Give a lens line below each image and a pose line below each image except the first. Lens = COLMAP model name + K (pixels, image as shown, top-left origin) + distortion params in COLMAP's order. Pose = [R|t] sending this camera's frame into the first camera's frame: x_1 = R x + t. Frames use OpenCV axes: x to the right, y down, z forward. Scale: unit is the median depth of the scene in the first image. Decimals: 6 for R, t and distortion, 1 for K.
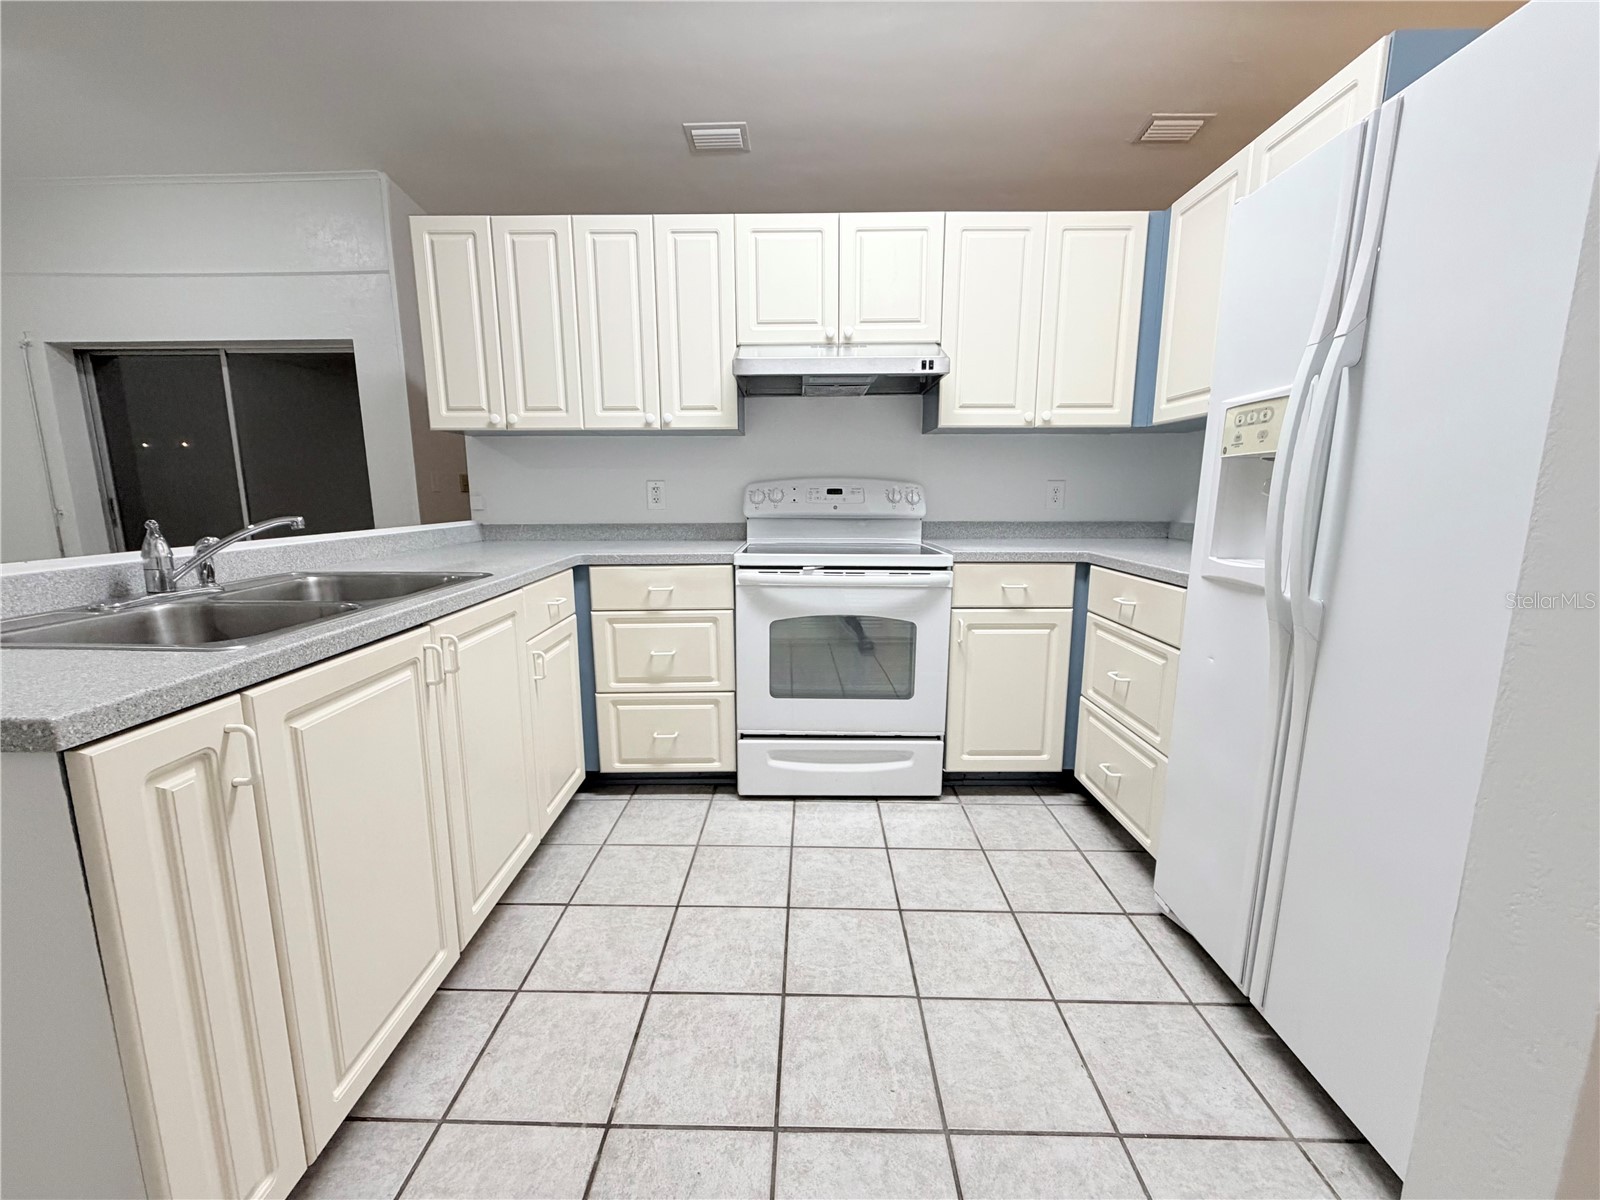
lens RADIAL K [[641.2, 0, 792.5], [0, 641.2, 596.9], [0, 0, 1]] dist [0.002496, -0.000015]
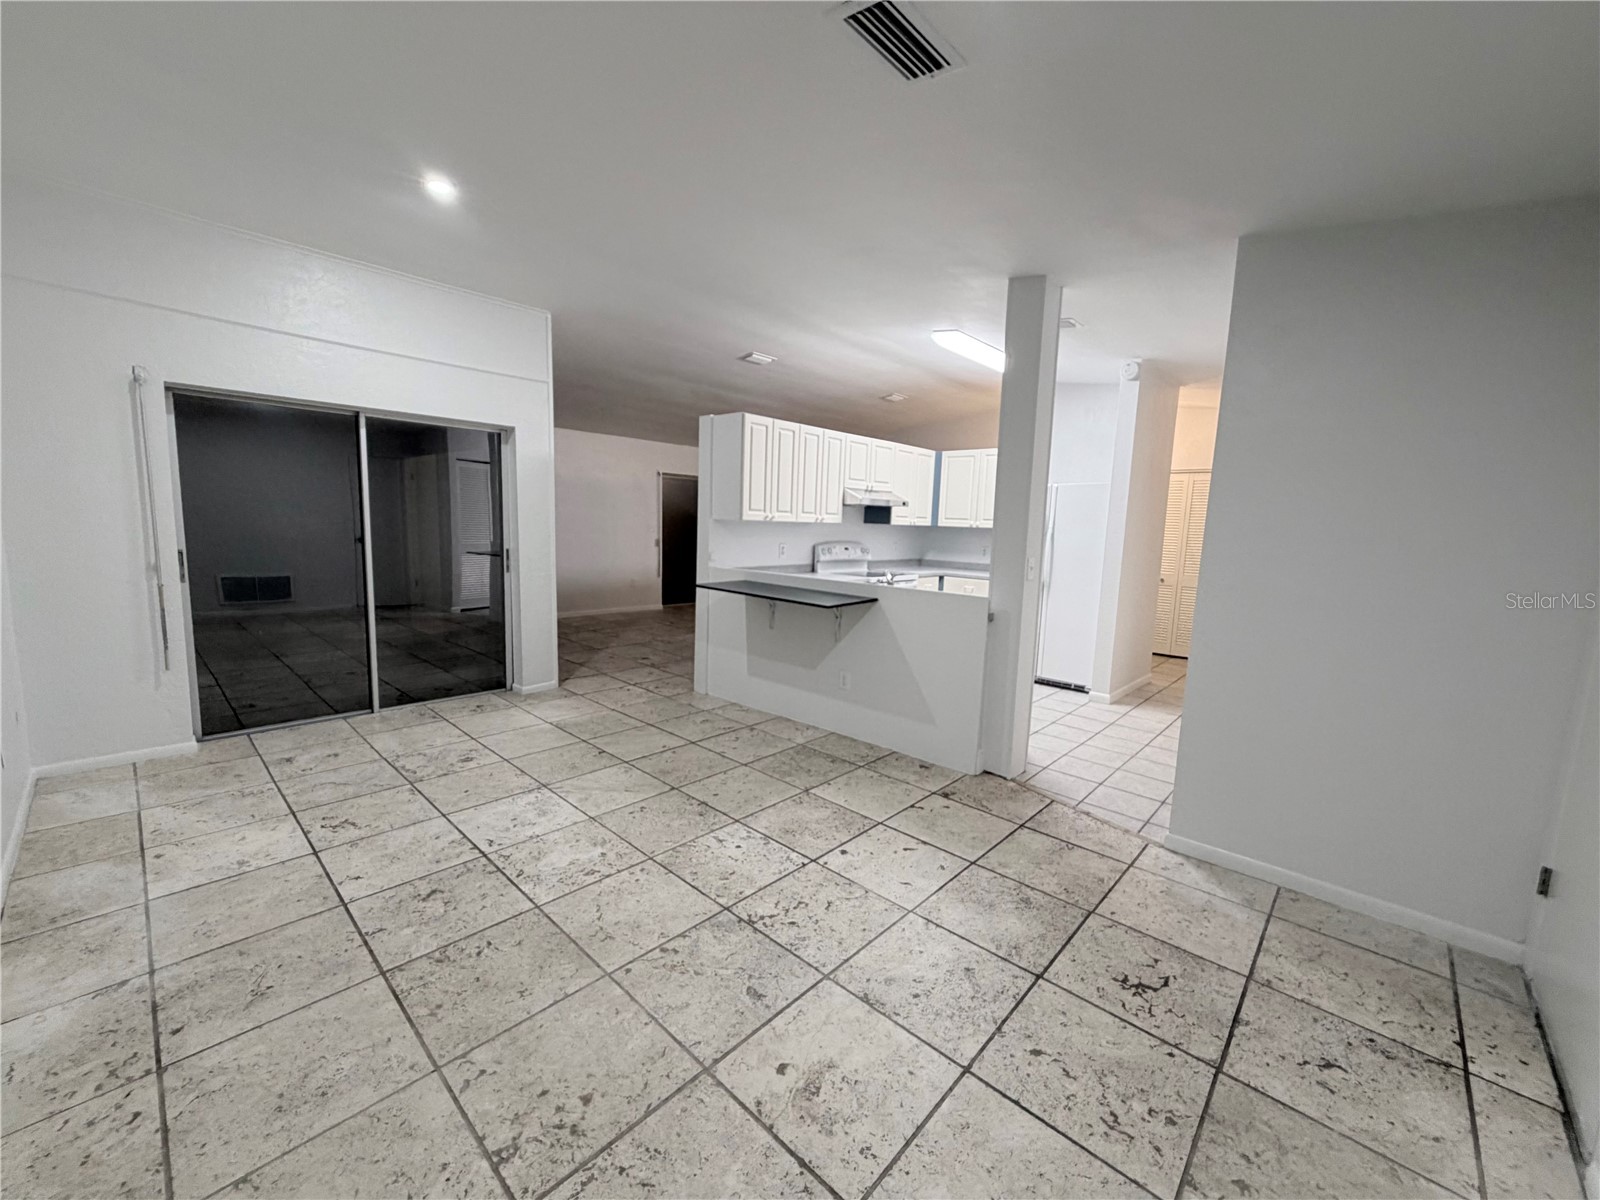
lens RADIAL K [[641.2, 0, 793.2], [0, 641.2, 602.7], [0, 0, 1]] dist [0.002496, -0.000015]
pose [[0.666741, -0.069420, 0.742049, -1.919389], [0.086802, 0.996110, 0.015195, -0.031548], [-0.740217, 0.054280, 0.670173, -0.382888]]
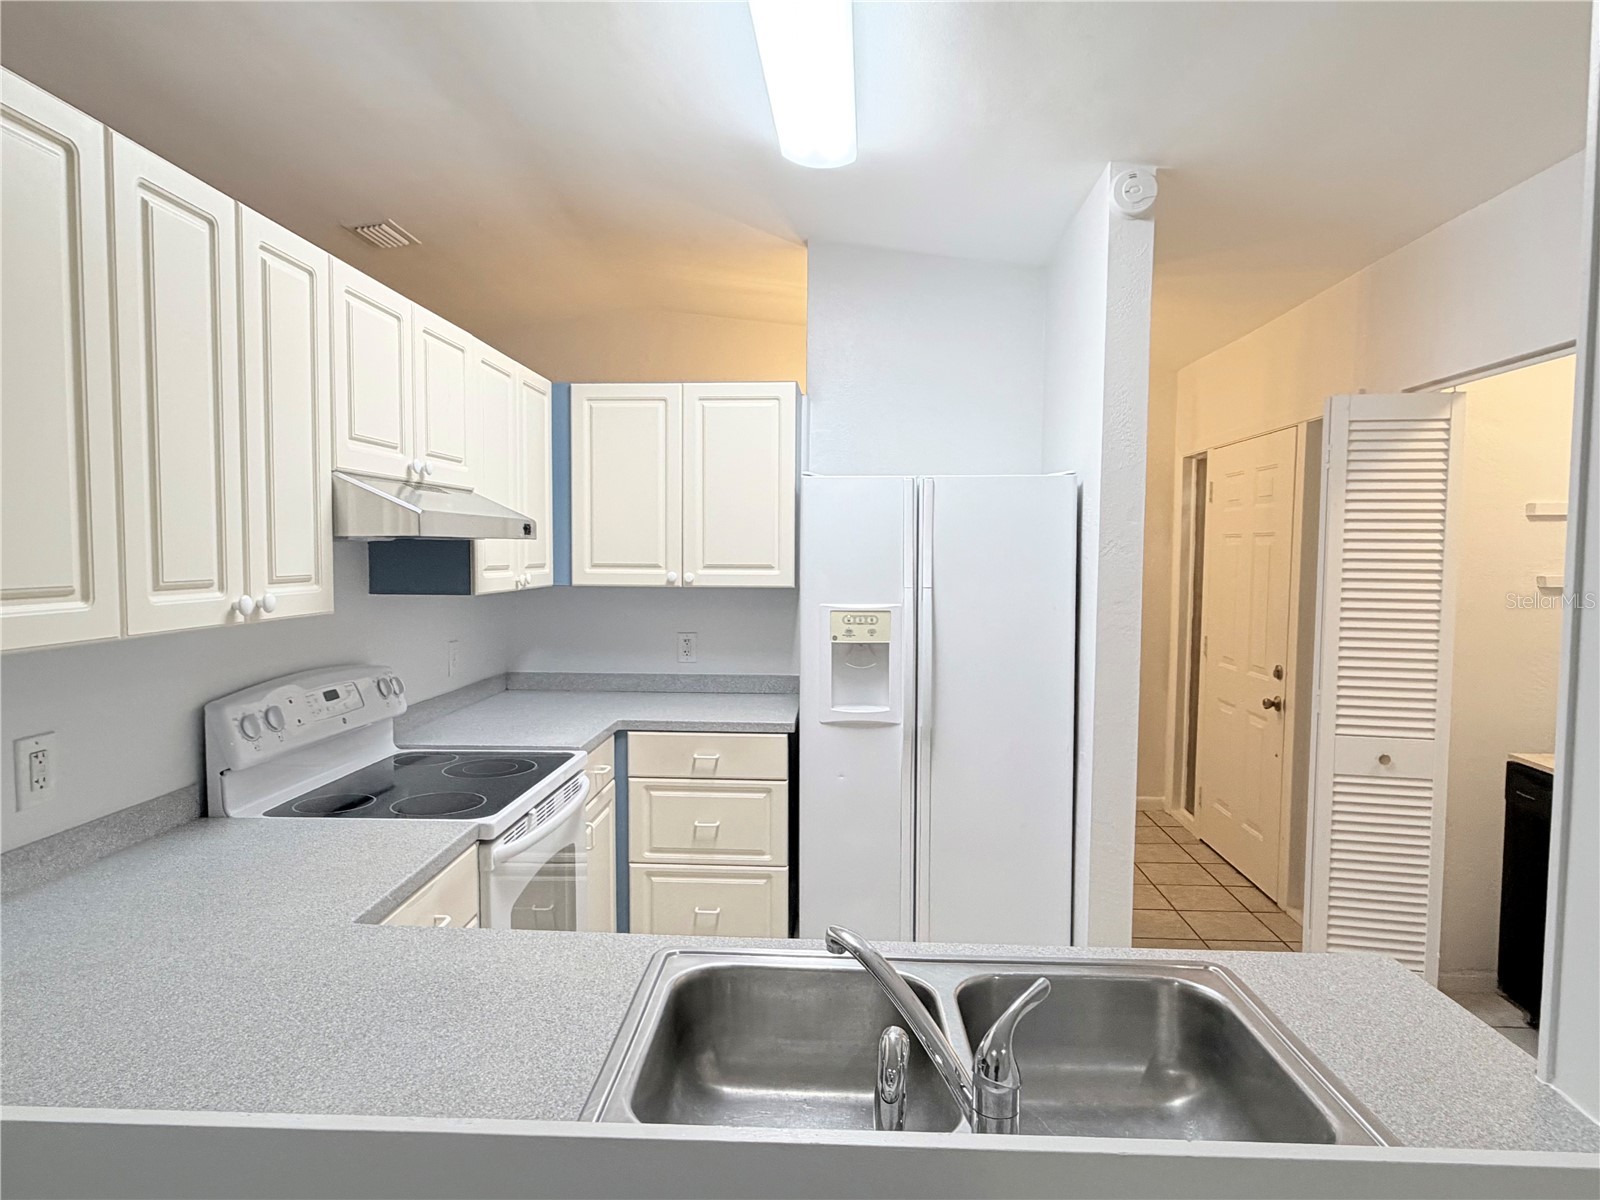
lens RADIAL K [[948.9, 0, 795.8], [0, 948.9, 603.2], [0, 0, 1]] dist [-0.006406, -0.000519]
pose [[0.042379, -0.055260, 0.997572, -0.900884], [0.155592, 0.986652, 0.048045, -0.251088], [-0.986912, 0.153178, 0.050411, 0.564109]]
